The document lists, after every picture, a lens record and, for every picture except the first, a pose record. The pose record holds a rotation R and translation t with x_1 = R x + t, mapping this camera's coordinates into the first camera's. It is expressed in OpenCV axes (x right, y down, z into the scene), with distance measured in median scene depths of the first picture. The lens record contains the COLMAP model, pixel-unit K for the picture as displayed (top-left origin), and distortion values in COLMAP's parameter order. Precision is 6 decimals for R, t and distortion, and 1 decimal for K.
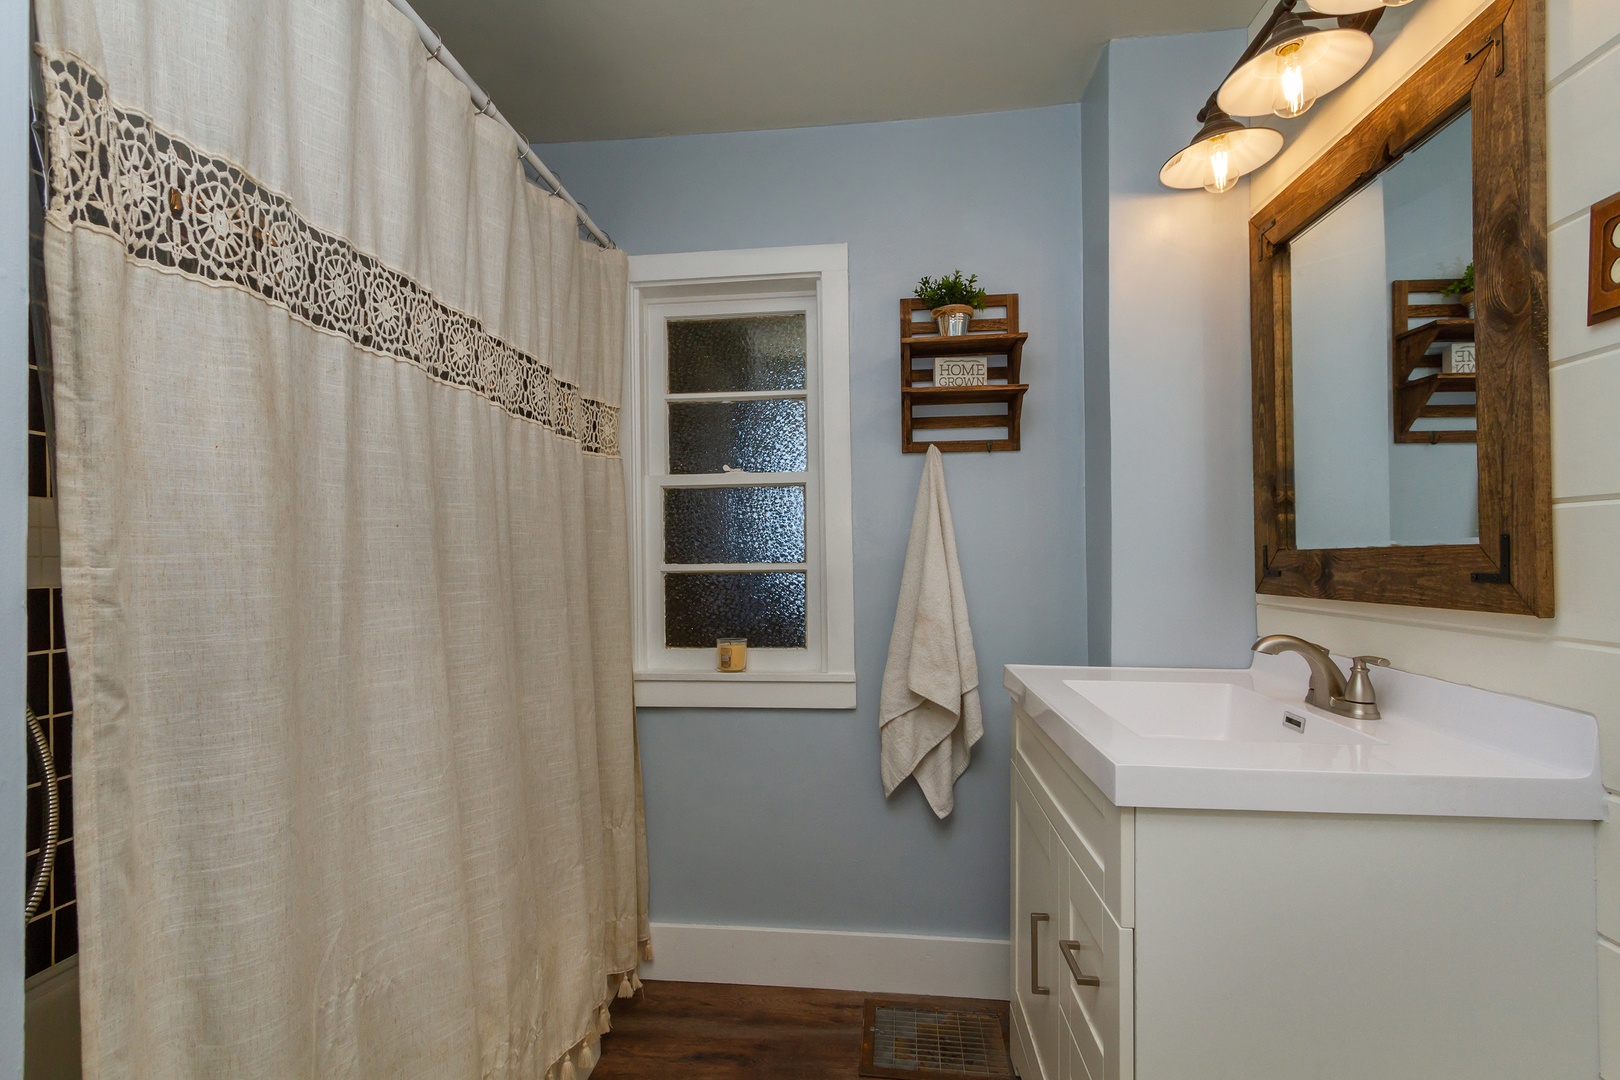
lens RADIAL K [[737.7, 0, 801.4], [0, 737.7, 552.0], [0, 0, 1]] dist [0.002901, -0.000943]
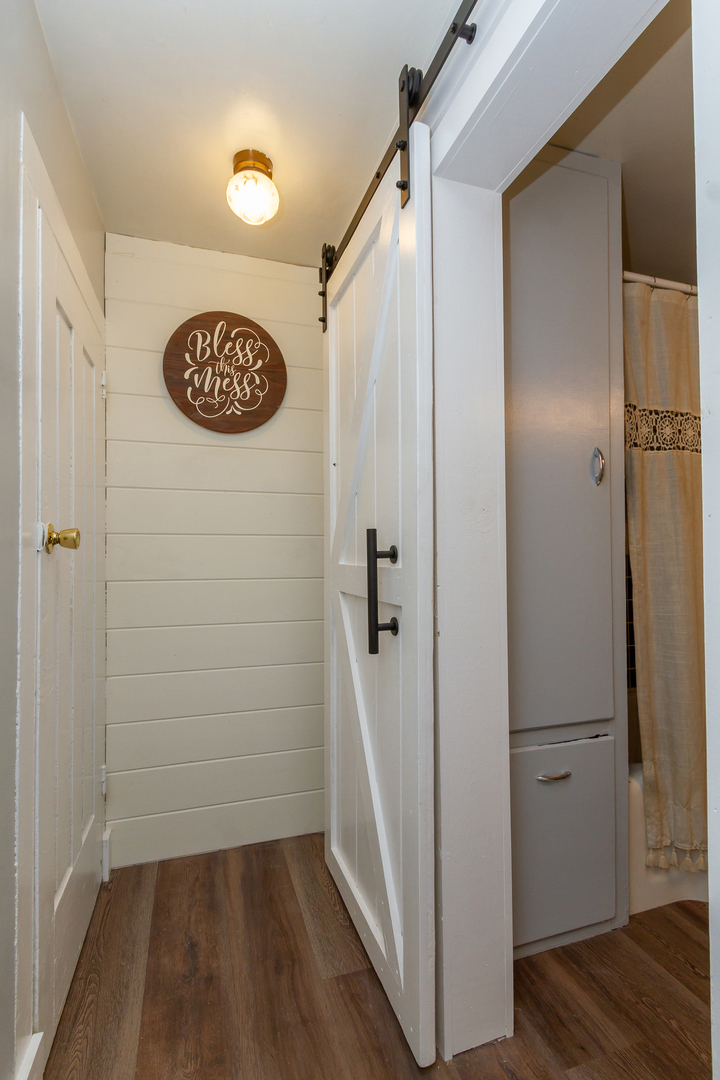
lens RADIAL K [[491.8, 0, 360.0], [0, 491.8, 540.0], [0, 0, 1]] dist [0.002901, -0.000943]
pose [[0.353895, -0.009330, -0.935239, 0.659628], [0.007727, 0.999945, -0.007051, 0.002297], [0.935253, -0.004731, 0.353948, -0.909560]]
